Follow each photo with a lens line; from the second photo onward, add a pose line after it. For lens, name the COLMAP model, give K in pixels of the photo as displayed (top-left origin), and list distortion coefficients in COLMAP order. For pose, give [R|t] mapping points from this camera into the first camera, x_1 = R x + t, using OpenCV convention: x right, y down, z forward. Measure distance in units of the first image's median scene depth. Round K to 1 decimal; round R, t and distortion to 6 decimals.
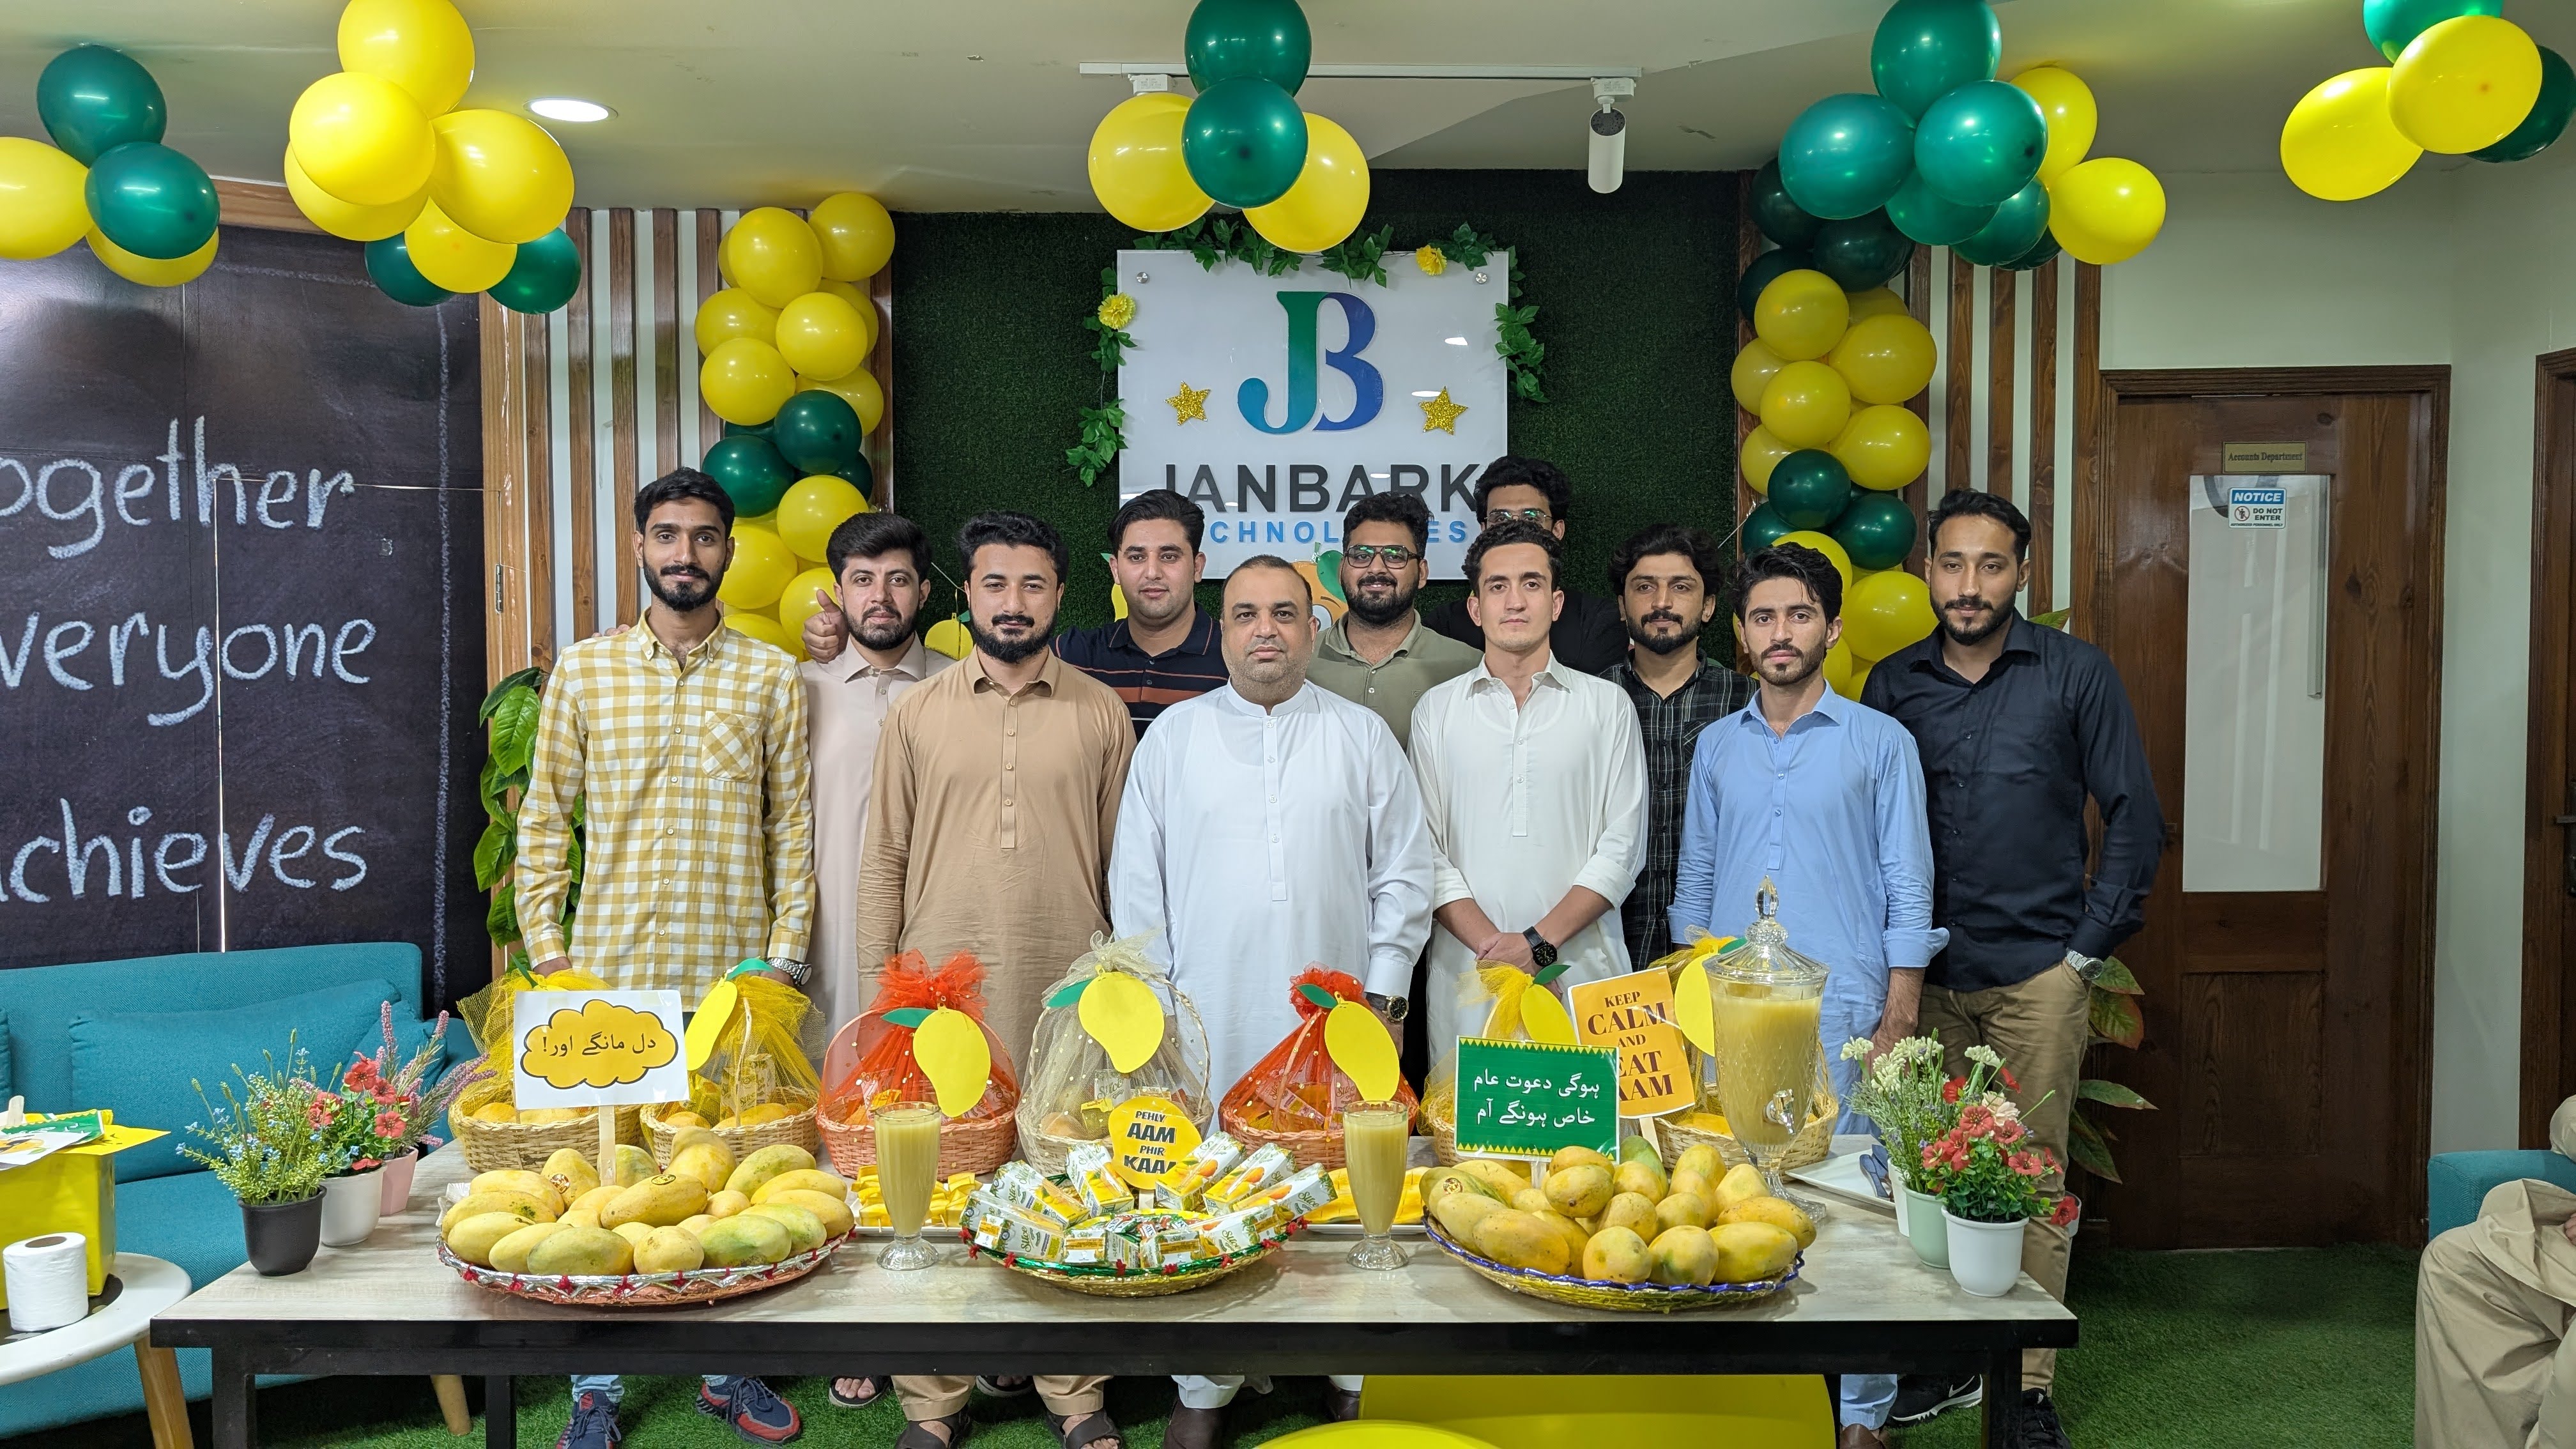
lens RADIAL K [[1886.8, 0, 1299.2], [0, 1886.8, 715.5], [0, 0, 1]] dist [0.007631, -0.006928]
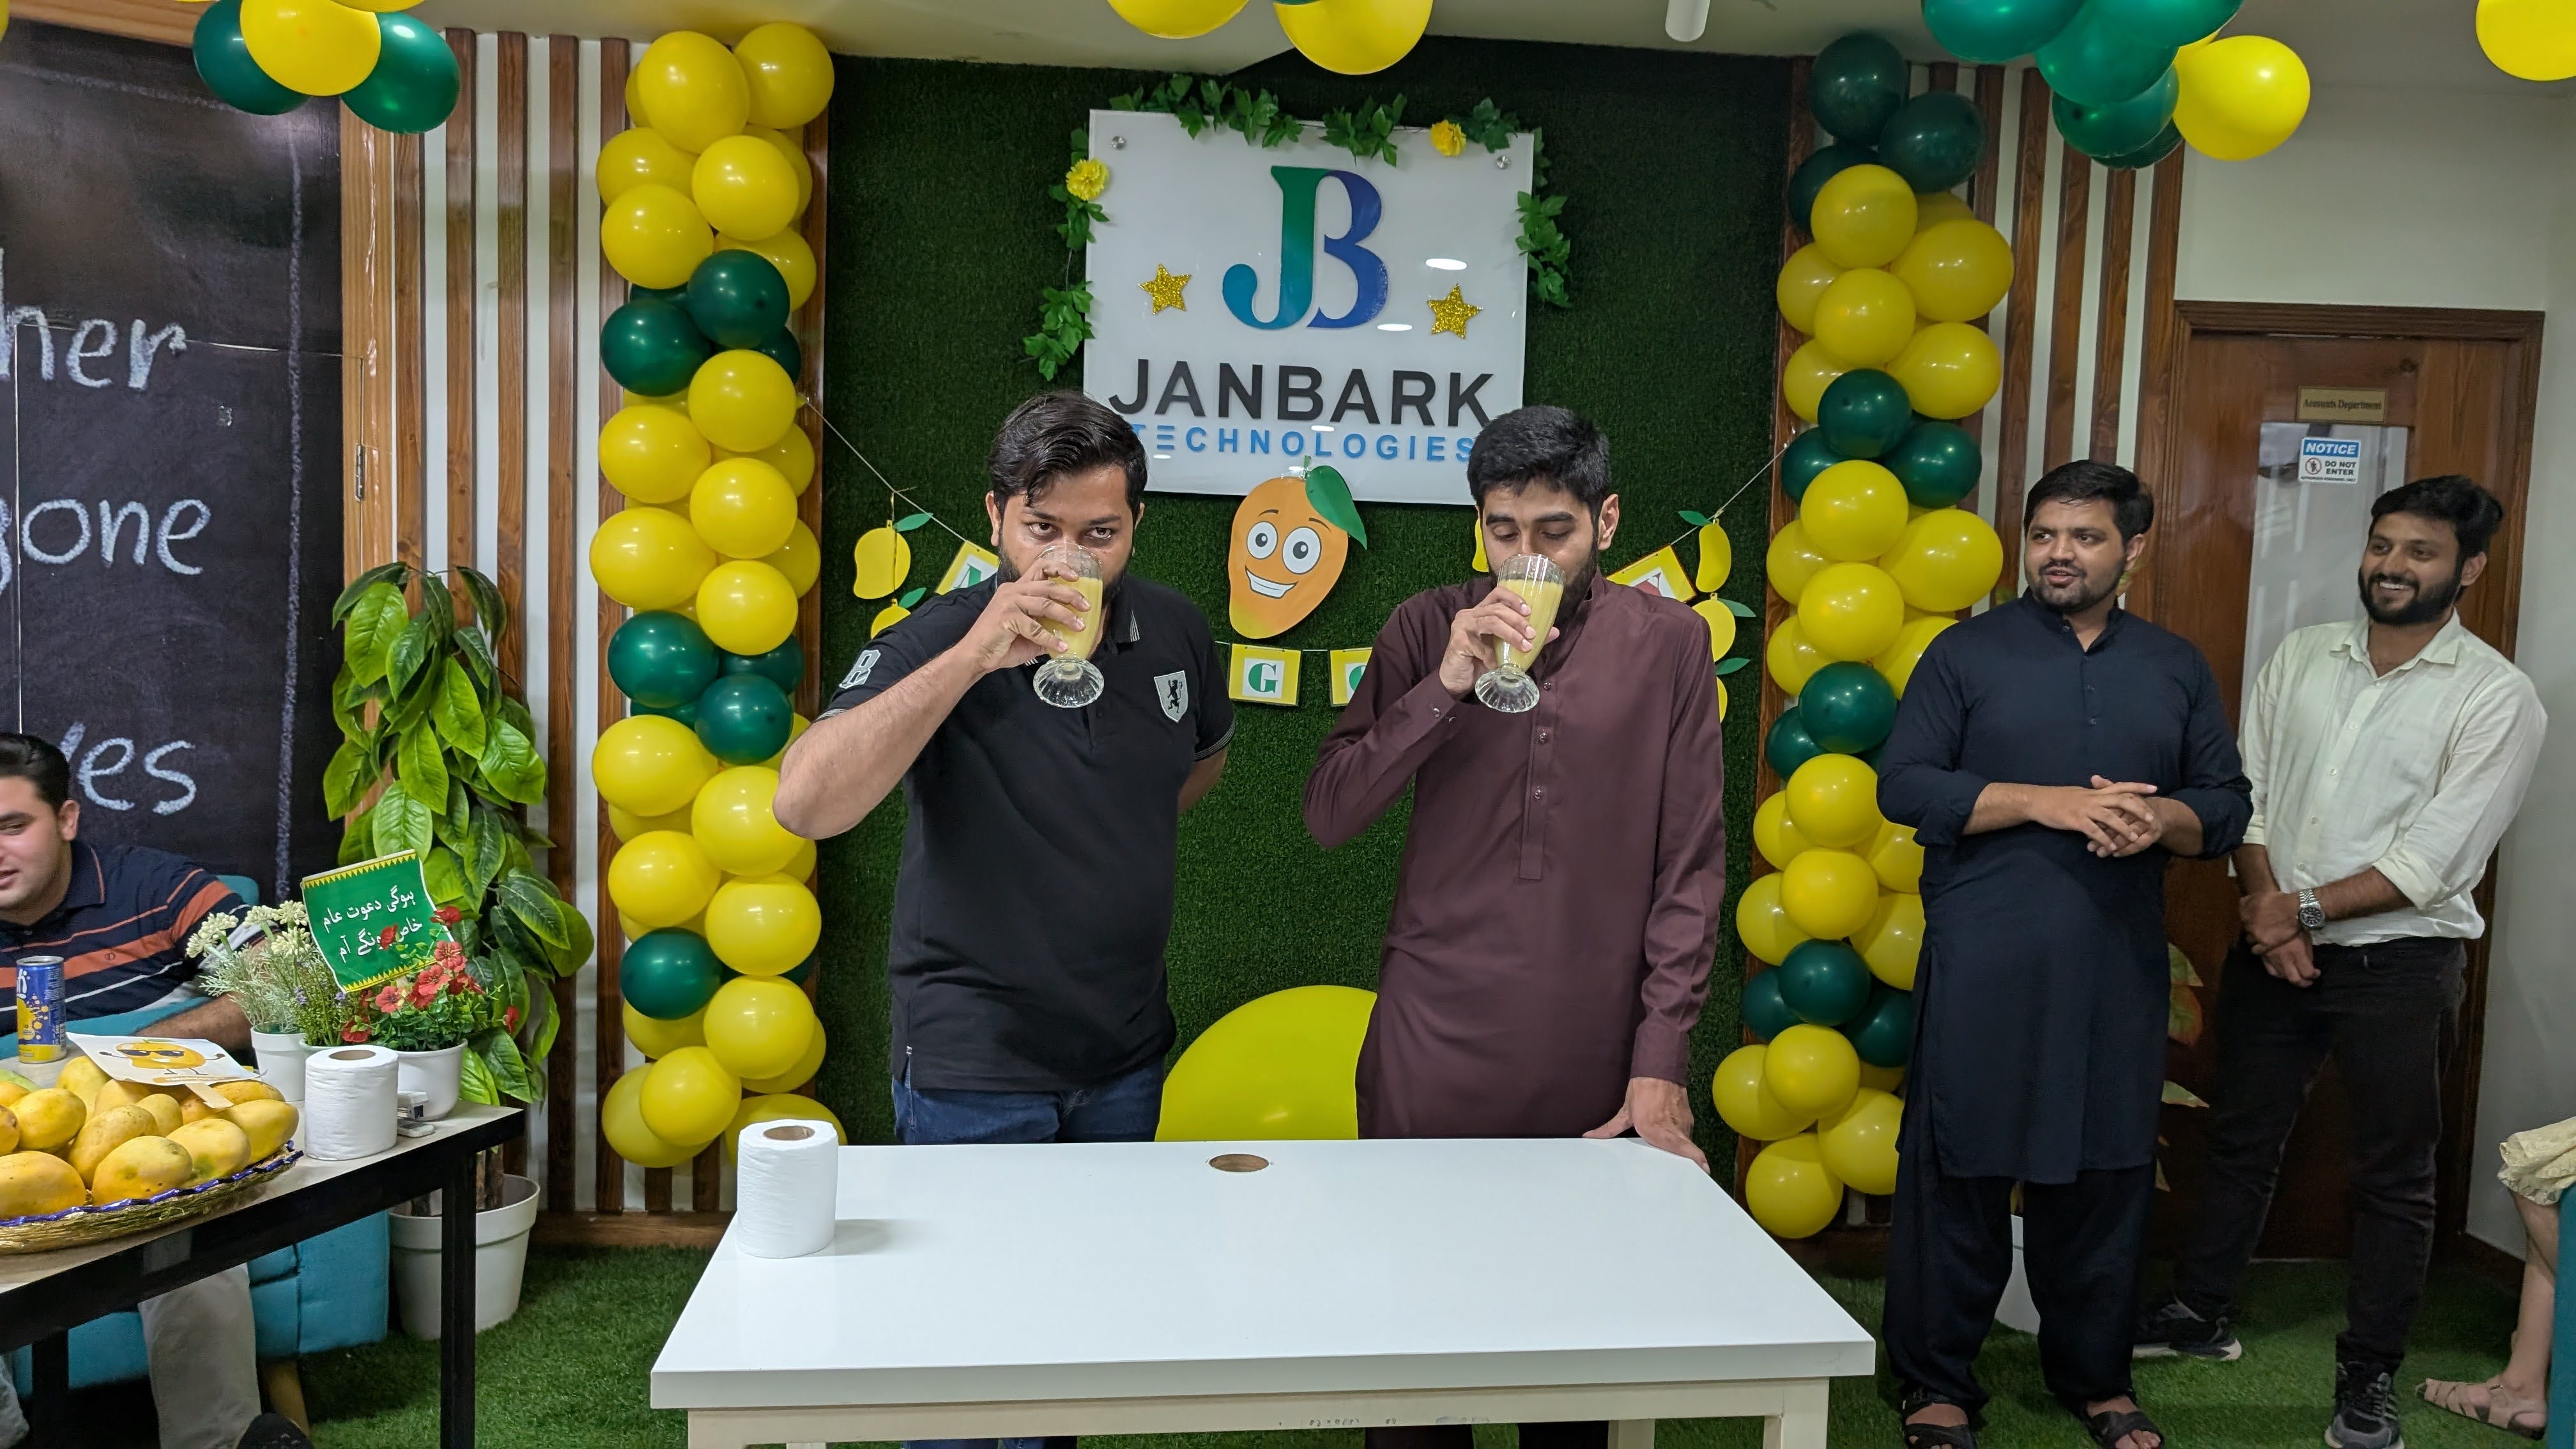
lens RADIAL K [[1886.8, 0, 1298.4], [0, 1886.8, 752.9], [0, 0, 1]] dist [0.007631, -0.006928]
pose [[0.998071, 0.031215, 0.053662, -0.038833], [-0.033214, 0.998771, 0.036778, 0.015688], [-0.052449, -0.038490, 0.997882, 0.114421]]
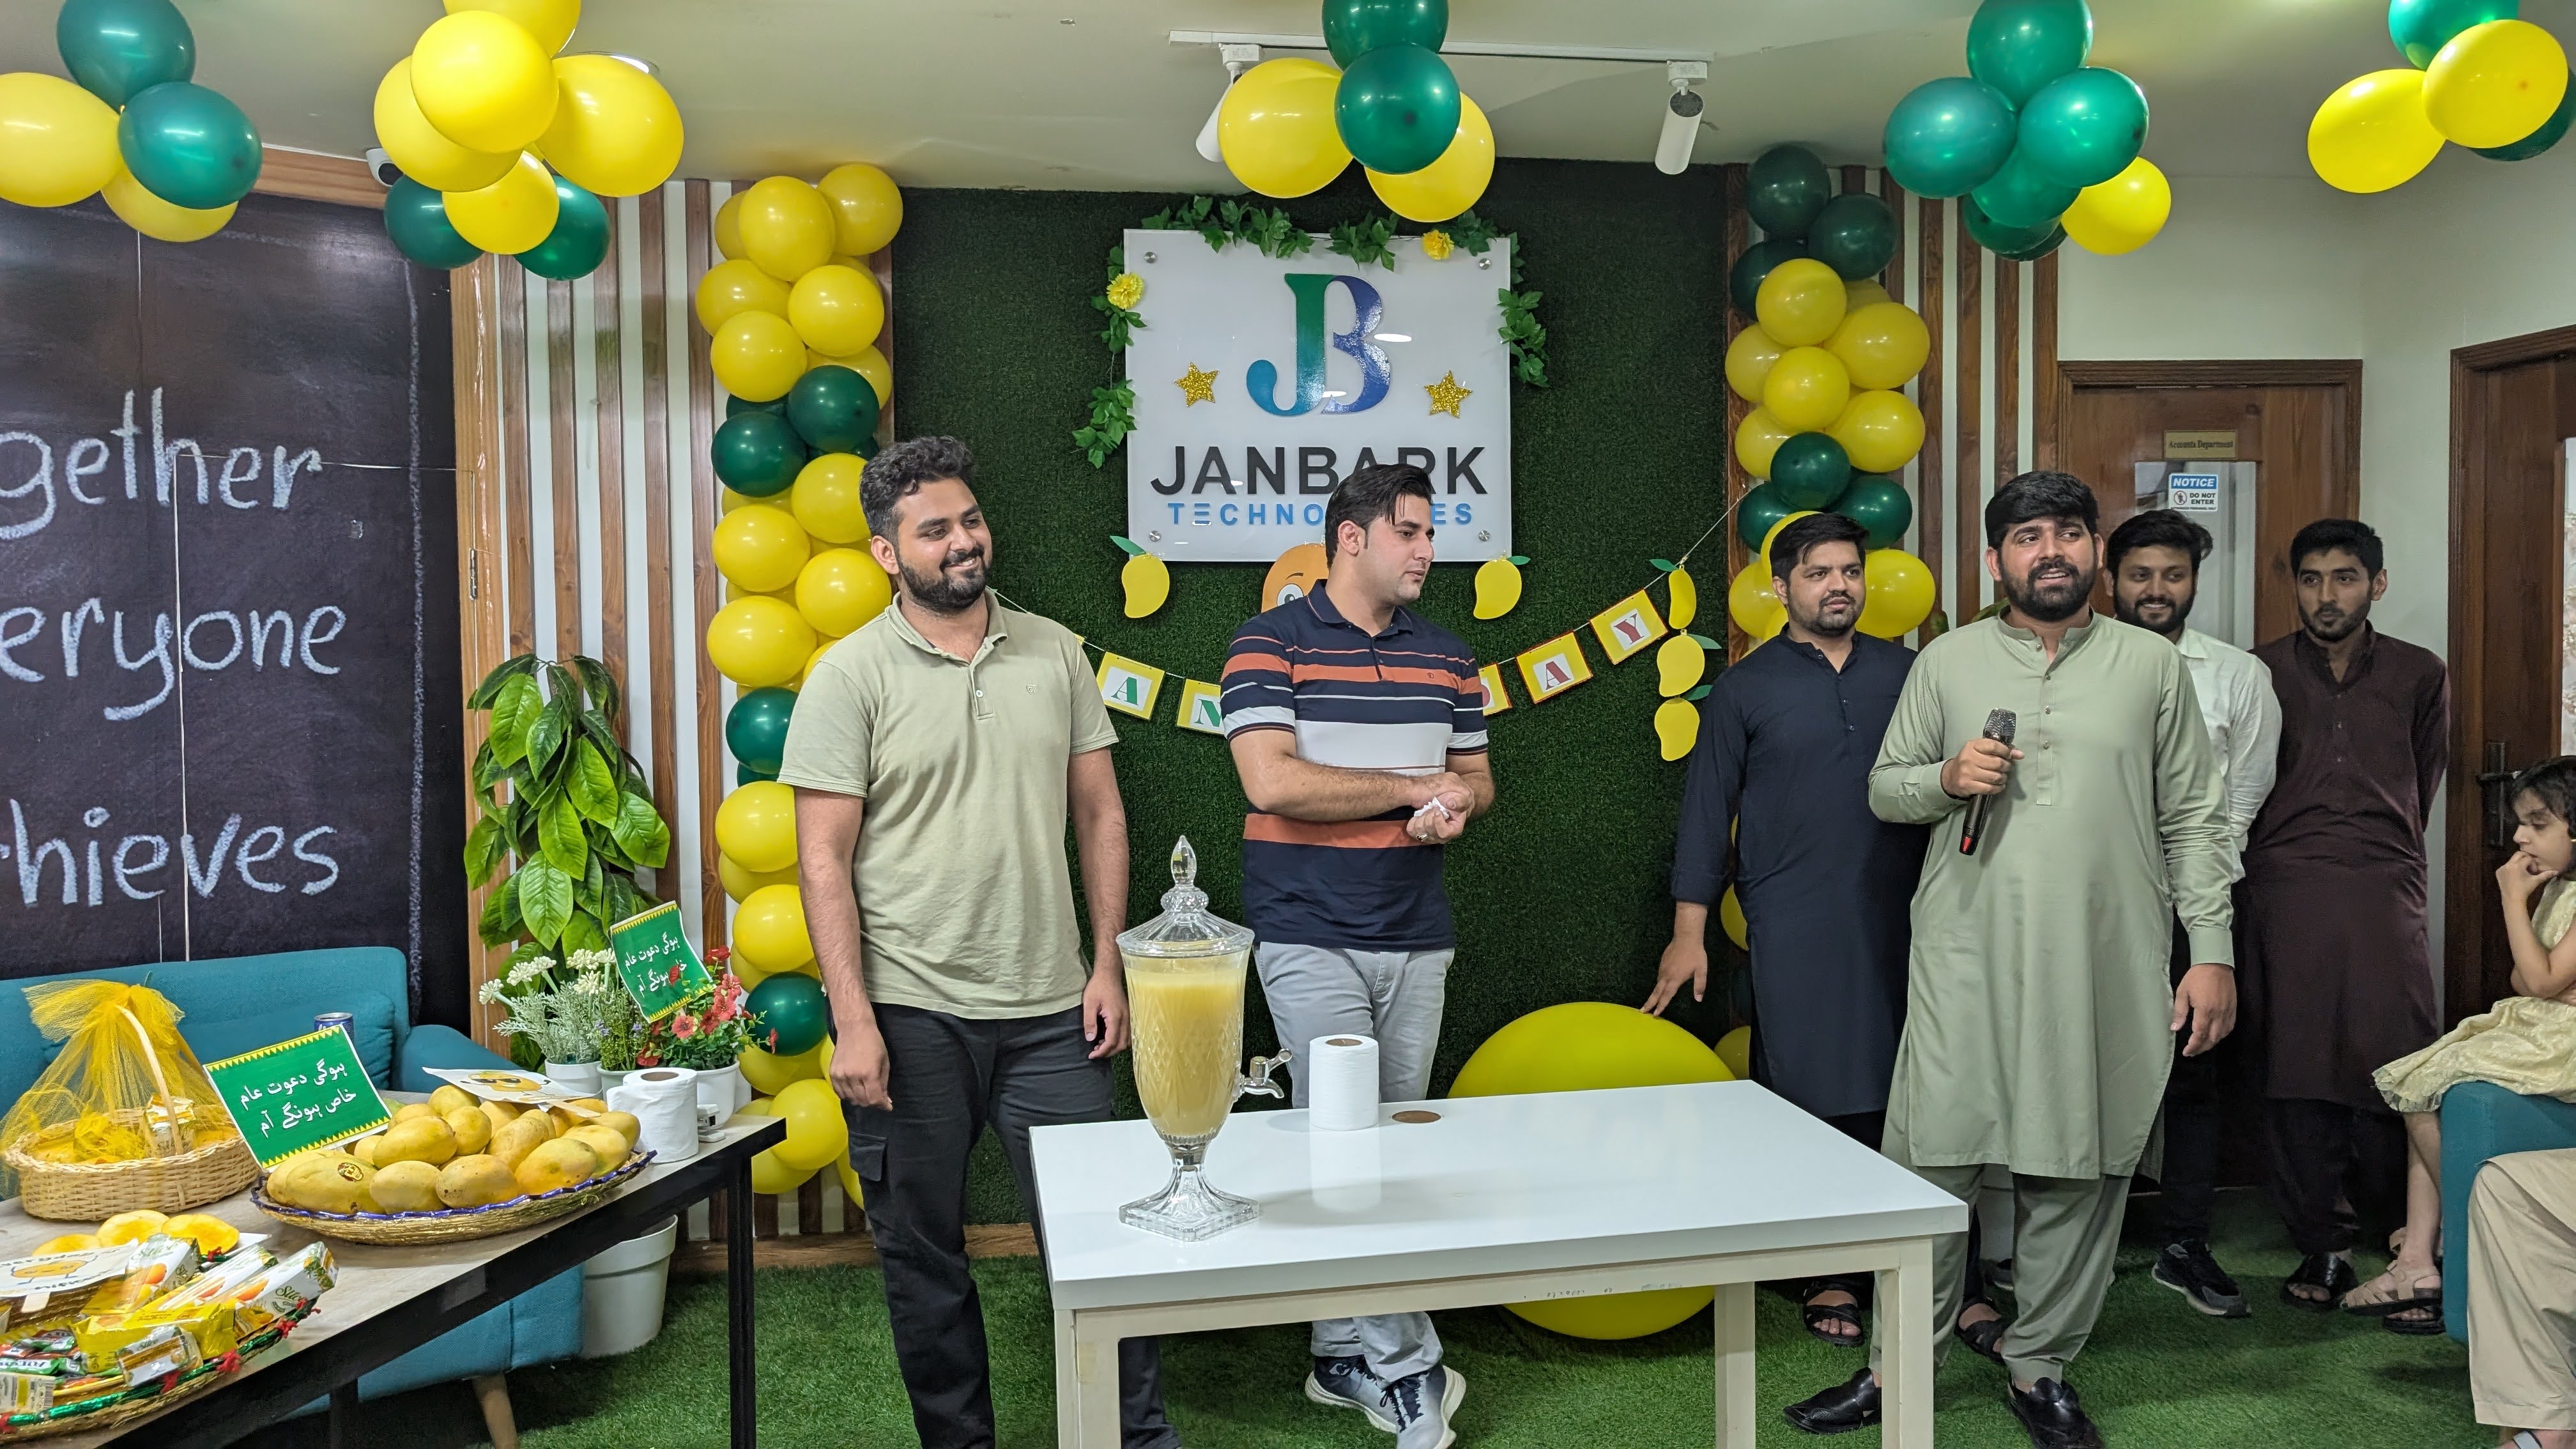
lens RADIAL K [[1886.8, 0, 1292.0], [0, 1886.8, 721.0], [0, 0, 1]] dist [0.007631, -0.006928]
pose [[0.992523, -0.013333, 0.121326, -0.135806], [0.013787, 0.999901, -0.002906, 0.015819], [-0.121275, 0.004557, 0.992608, 0.007348]]
